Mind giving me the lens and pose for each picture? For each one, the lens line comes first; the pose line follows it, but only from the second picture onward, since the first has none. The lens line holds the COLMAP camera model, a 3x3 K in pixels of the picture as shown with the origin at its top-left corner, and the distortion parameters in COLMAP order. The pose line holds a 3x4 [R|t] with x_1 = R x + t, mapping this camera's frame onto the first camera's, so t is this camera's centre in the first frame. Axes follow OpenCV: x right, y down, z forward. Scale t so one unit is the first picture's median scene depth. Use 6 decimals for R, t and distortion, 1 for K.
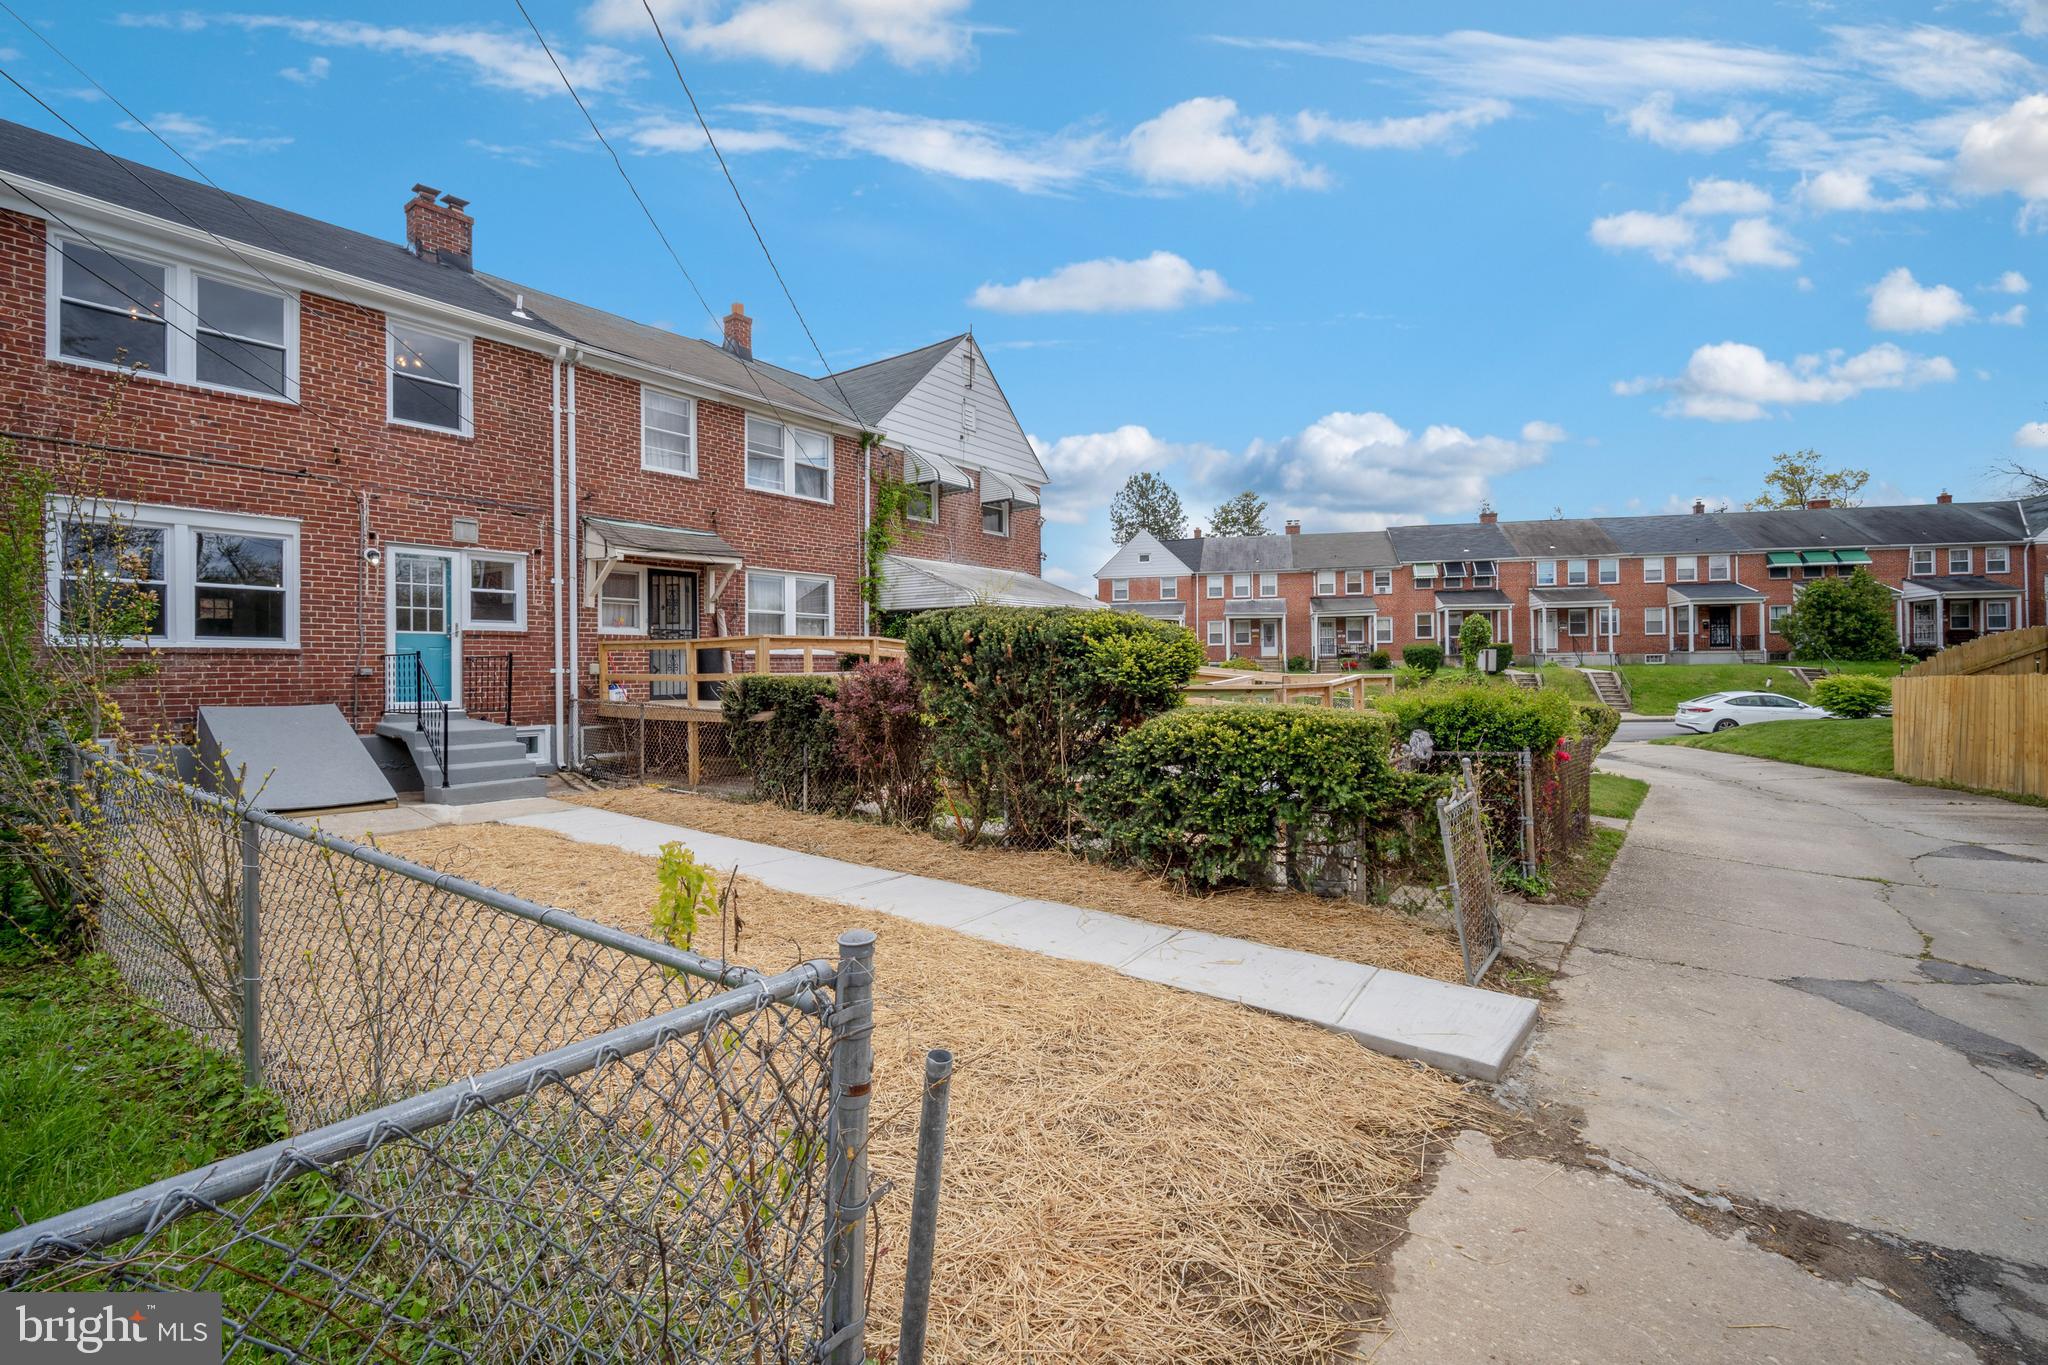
lens RADIAL K [[910.6, 0, 1020.1], [0, 910.6, 673.4], [0, 0, 1]] dist [-0.010519, 0.004696]
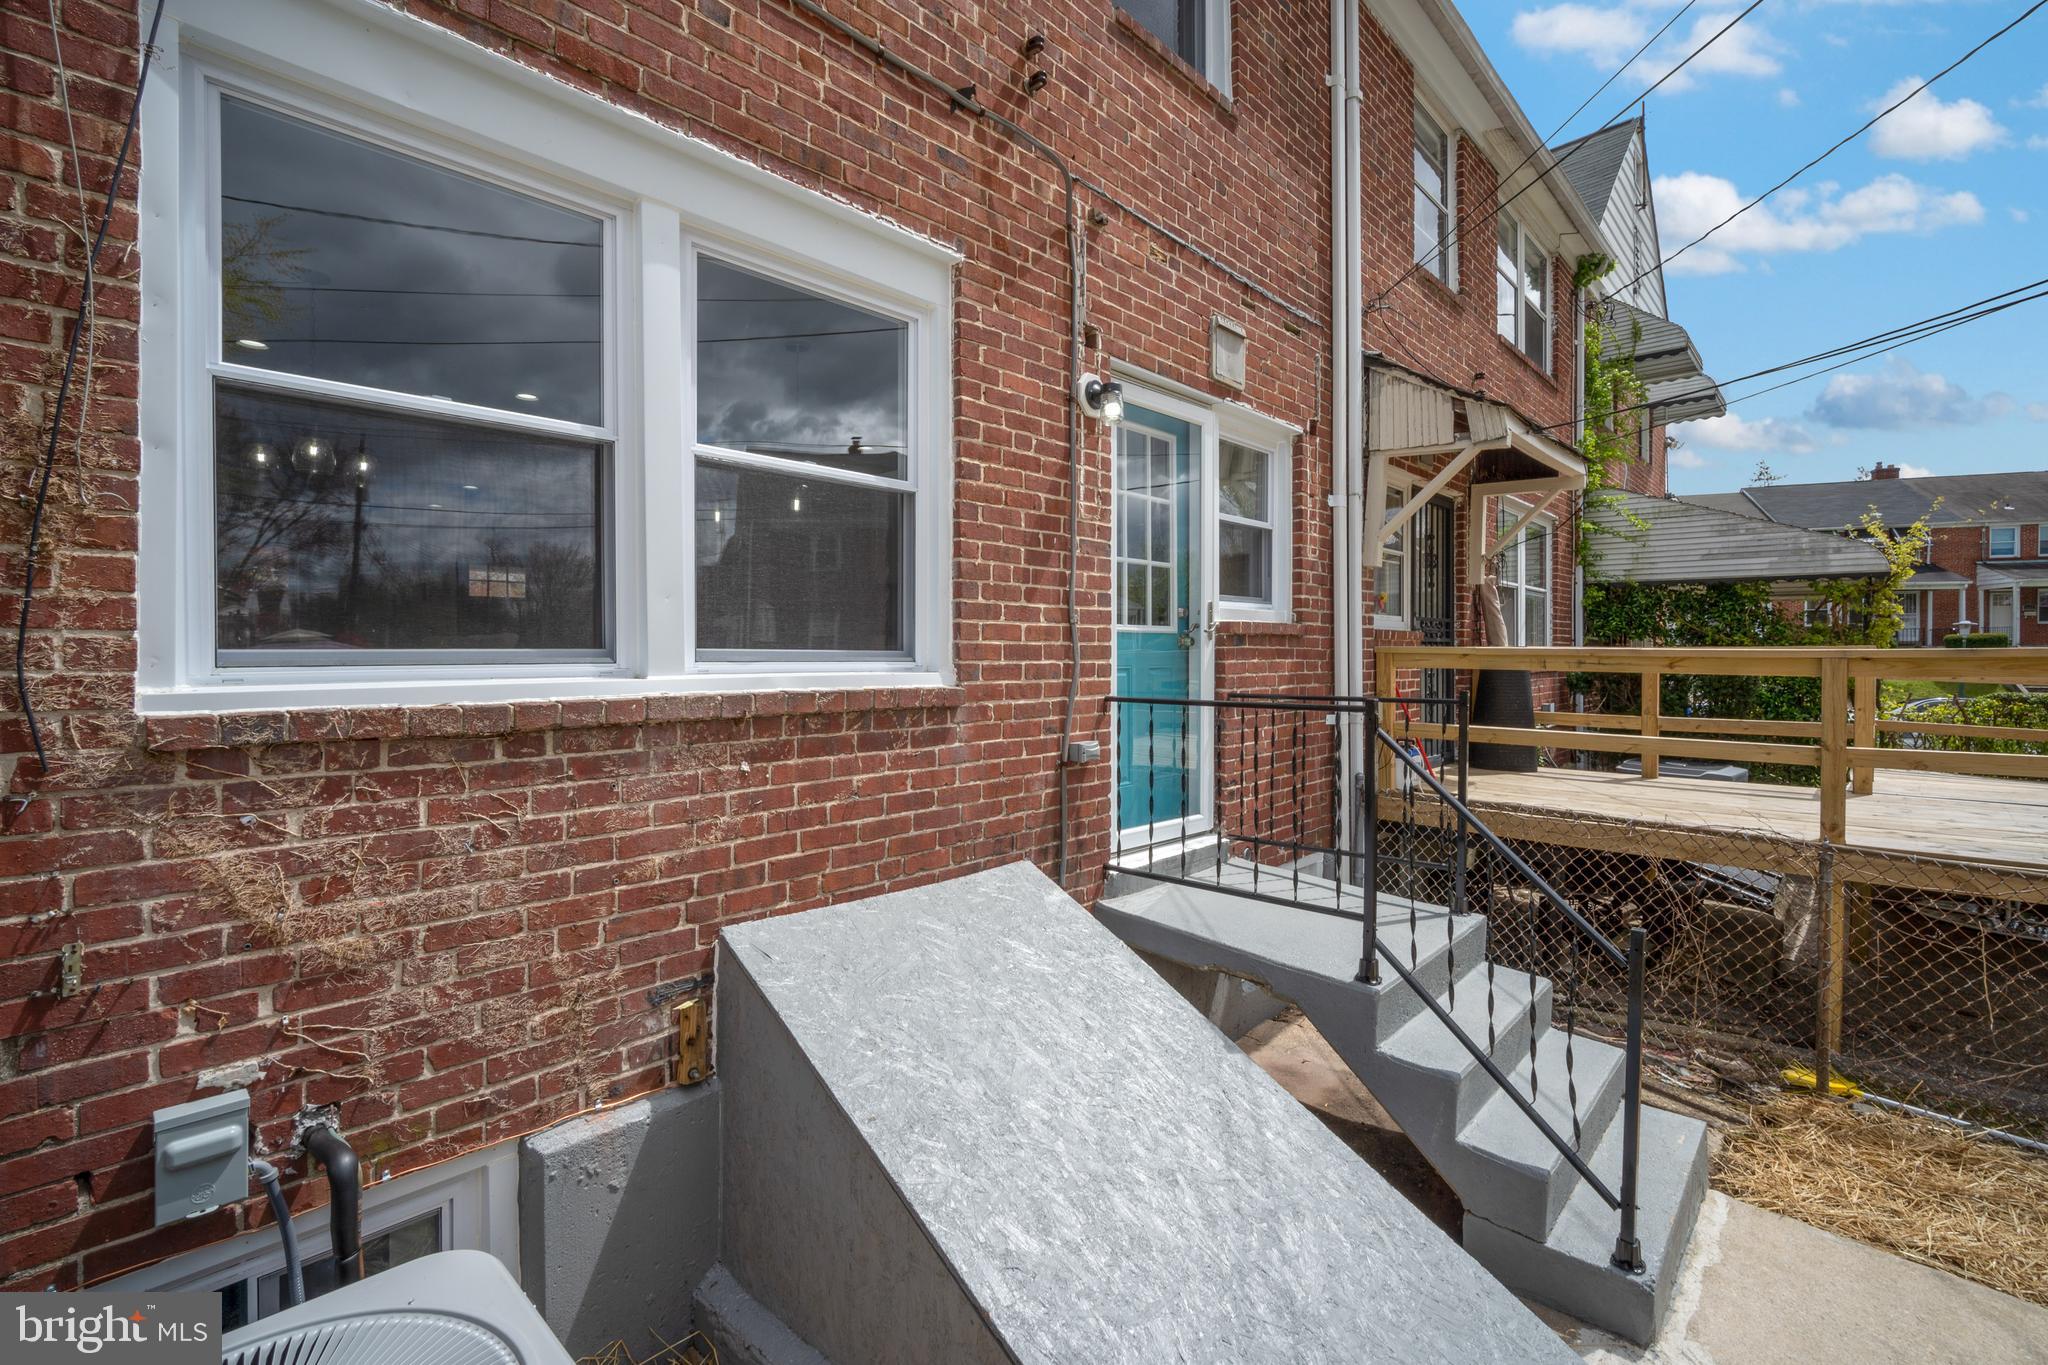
lens RADIAL K [[902.2, 0, 1021.7], [0, 902.2, 659.9], [0, 0, 1]] dist [-0.013299, 0.004433]
pose [[0.992790, 0.000940, -0.119862, -0.673017], [-0.001109, 0.999998, -0.001337, -0.032548], [0.119861, 0.001460, 0.992790, 0.645918]]
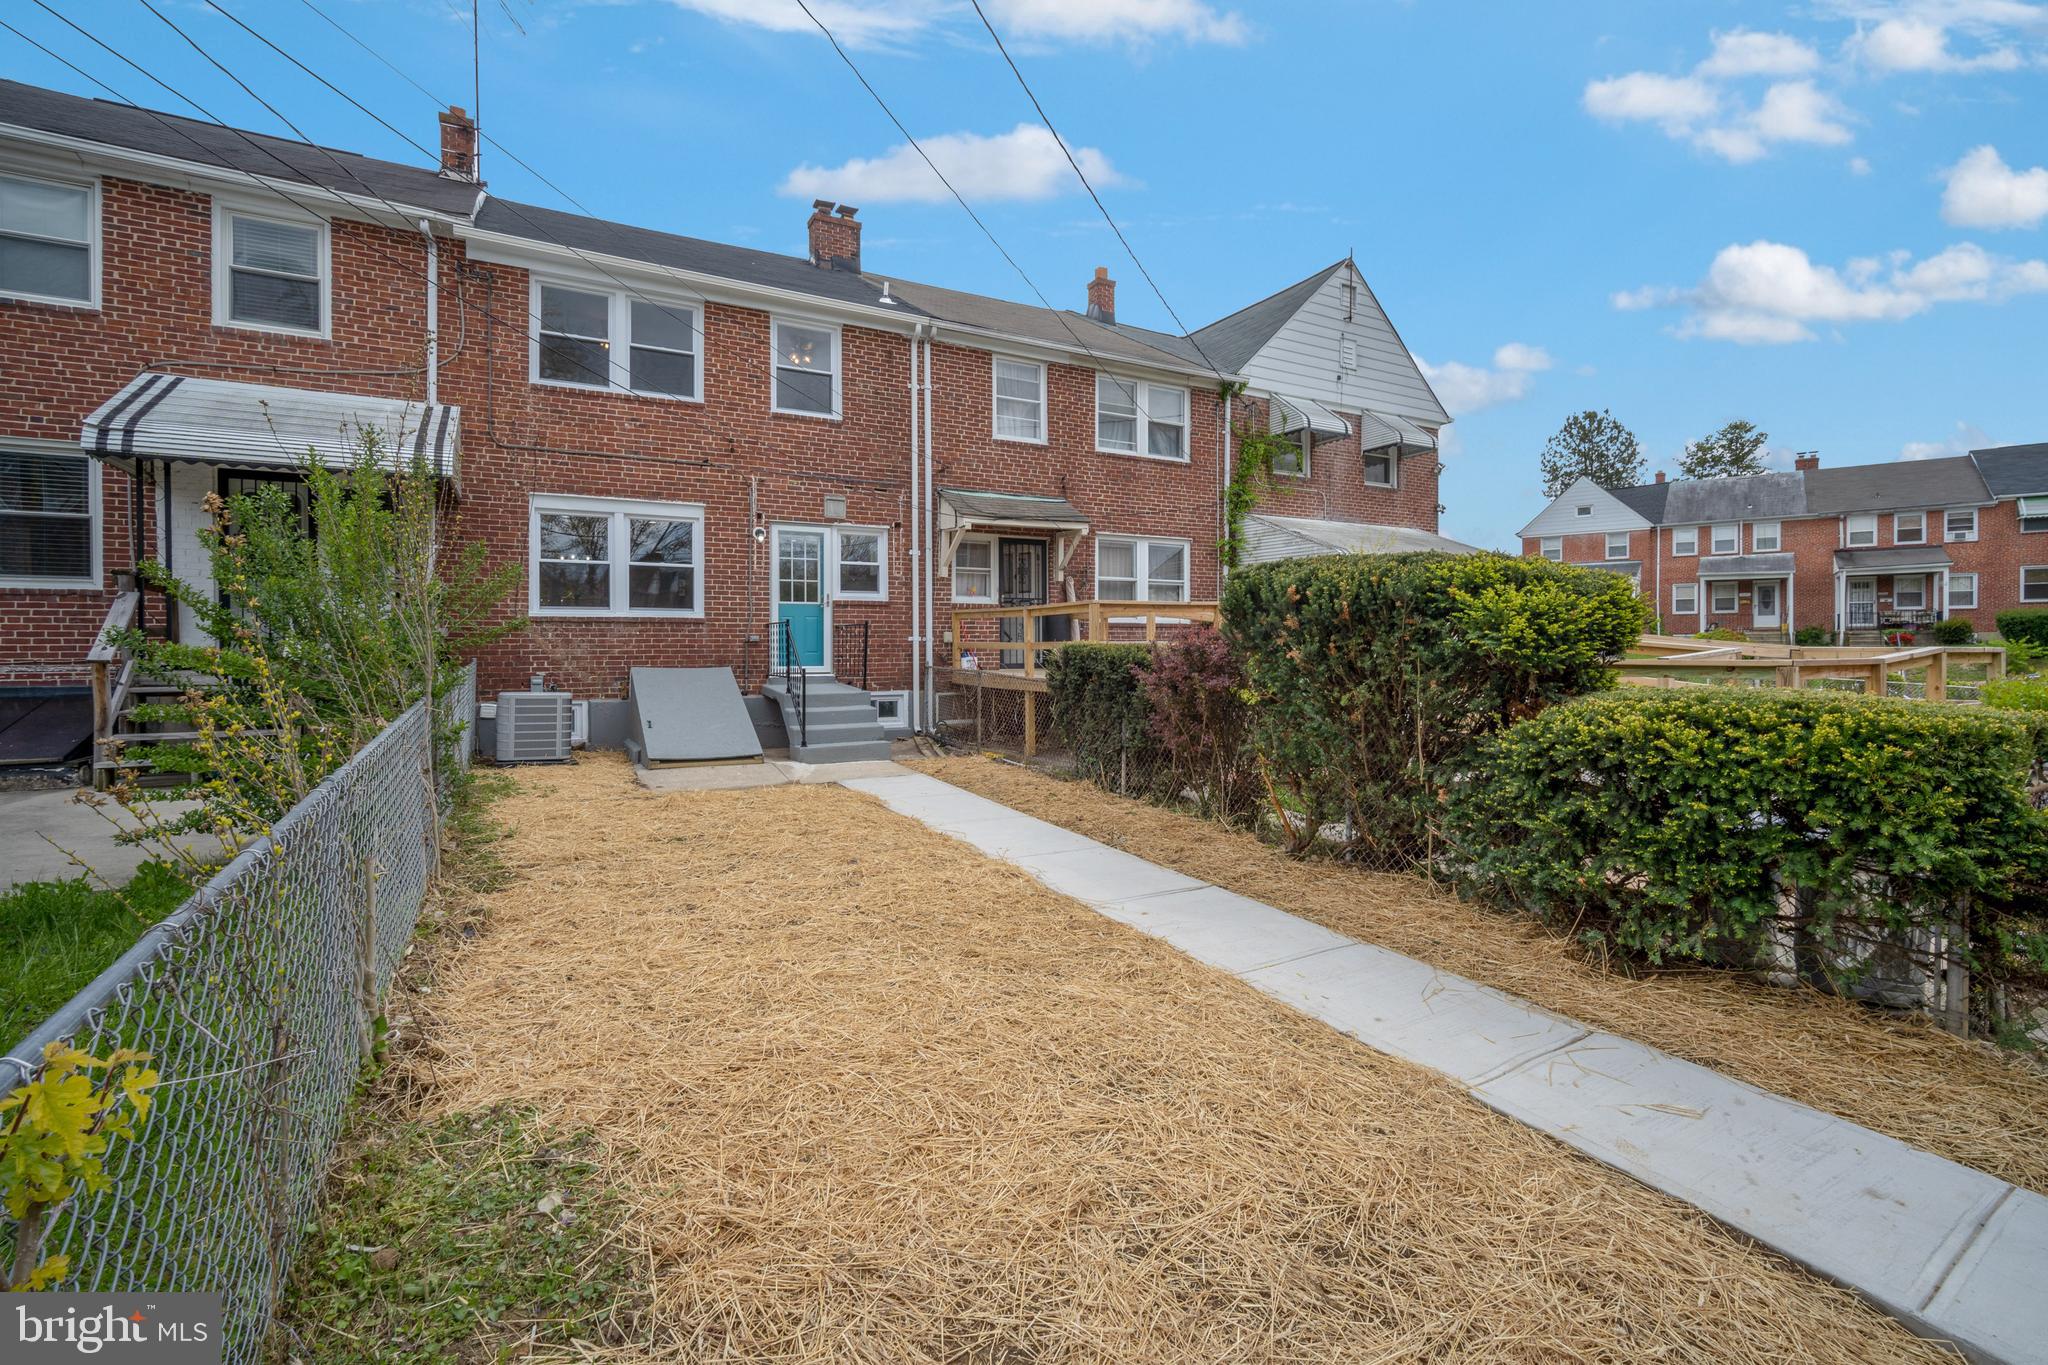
lens RADIAL K [[902.2, 0, 1021.7], [0, 902.2, 659.9], [0, 0, 1]] dist [-0.013299, 0.004433]
pose [[0.910791, 0.012825, -0.412668, 0.032636], [-0.006485, 0.999839, 0.016761, 0.003638], [0.412816, -0.012589, 0.910727, 0.122582]]
